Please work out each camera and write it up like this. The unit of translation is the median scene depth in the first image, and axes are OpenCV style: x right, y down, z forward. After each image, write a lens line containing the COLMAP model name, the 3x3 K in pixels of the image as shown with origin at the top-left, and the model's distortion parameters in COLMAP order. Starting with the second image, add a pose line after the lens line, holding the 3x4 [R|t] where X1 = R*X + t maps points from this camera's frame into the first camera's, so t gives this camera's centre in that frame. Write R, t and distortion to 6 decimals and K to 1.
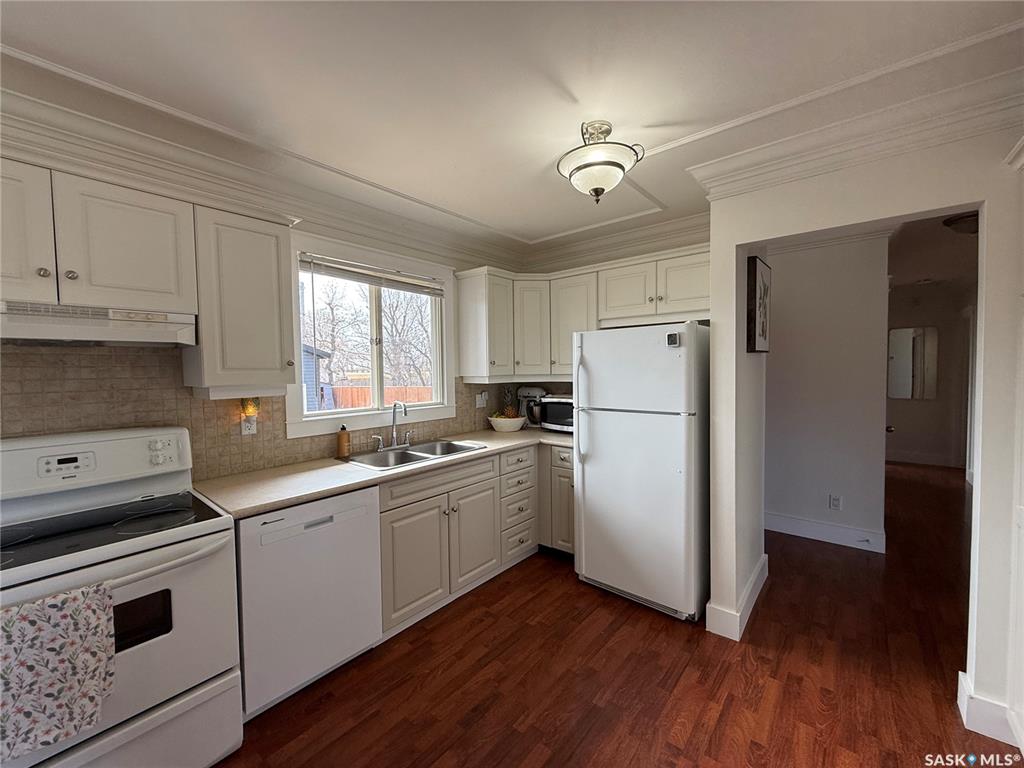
lens RADIAL K [[408.7, 0, 509.5], [0, 408.7, 384.1], [0, 0, 1]] dist [-0.000234, -0.000076]
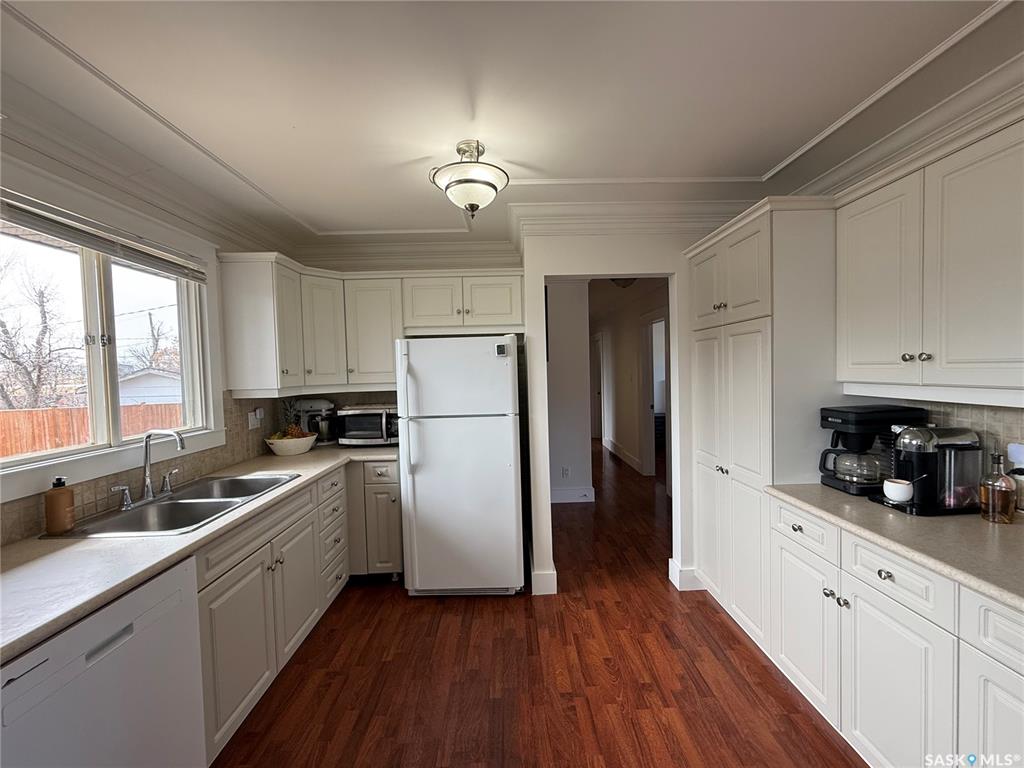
lens RADIAL K [[408.7, 0, 509.5], [0, 408.7, 384.1], [0, 0, 1]] dist [-0.000234, -0.000076]
pose [[0.755437, -0.027927, 0.654626, -0.270631], [0.039964, 0.999195, -0.003491, -0.007593], [-0.654001, 0.028798, 0.755945, 0.105835]]
